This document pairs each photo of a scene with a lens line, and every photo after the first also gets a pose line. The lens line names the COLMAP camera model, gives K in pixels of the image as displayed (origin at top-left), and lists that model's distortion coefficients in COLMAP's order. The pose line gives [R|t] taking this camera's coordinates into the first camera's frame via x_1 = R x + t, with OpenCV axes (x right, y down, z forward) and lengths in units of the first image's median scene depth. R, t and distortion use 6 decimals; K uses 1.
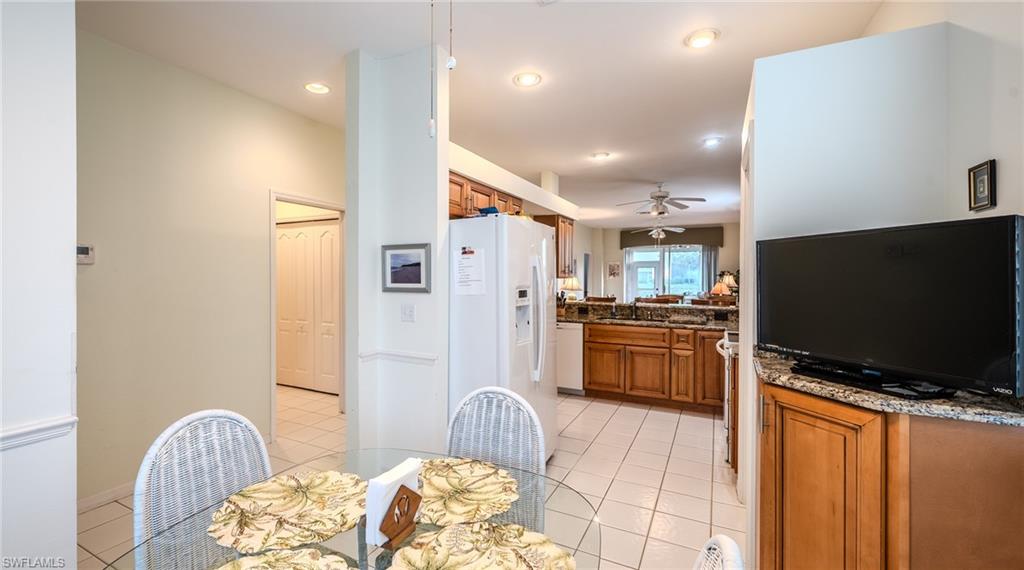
lens RADIAL K [[414.1, 0, 482.2], [0, 414.1, 280.2], [0, 0, 1]] dist [-0.000162, 0.000167]
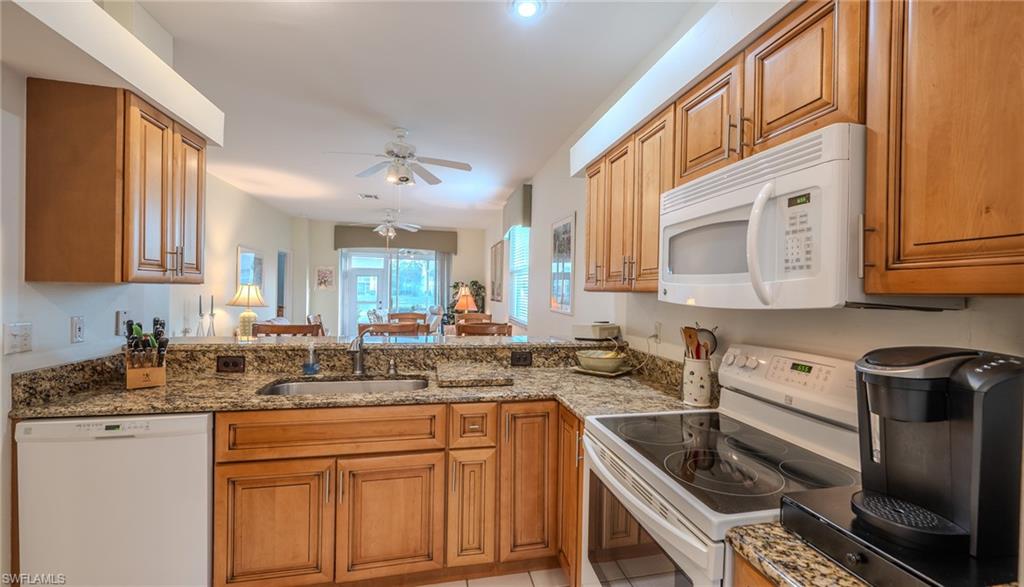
lens RADIAL K [[425.1, 0, 546.2], [0, 425.1, 295.8], [0, 0, 1]] dist [-0.000048, -0.001133]
pose [[0.709725, 0.003429, 0.704471, 0.195533], [-0.010612, 0.999927, 0.005824, -0.000115], [-0.704399, -0.011610, 0.709709, 0.556706]]
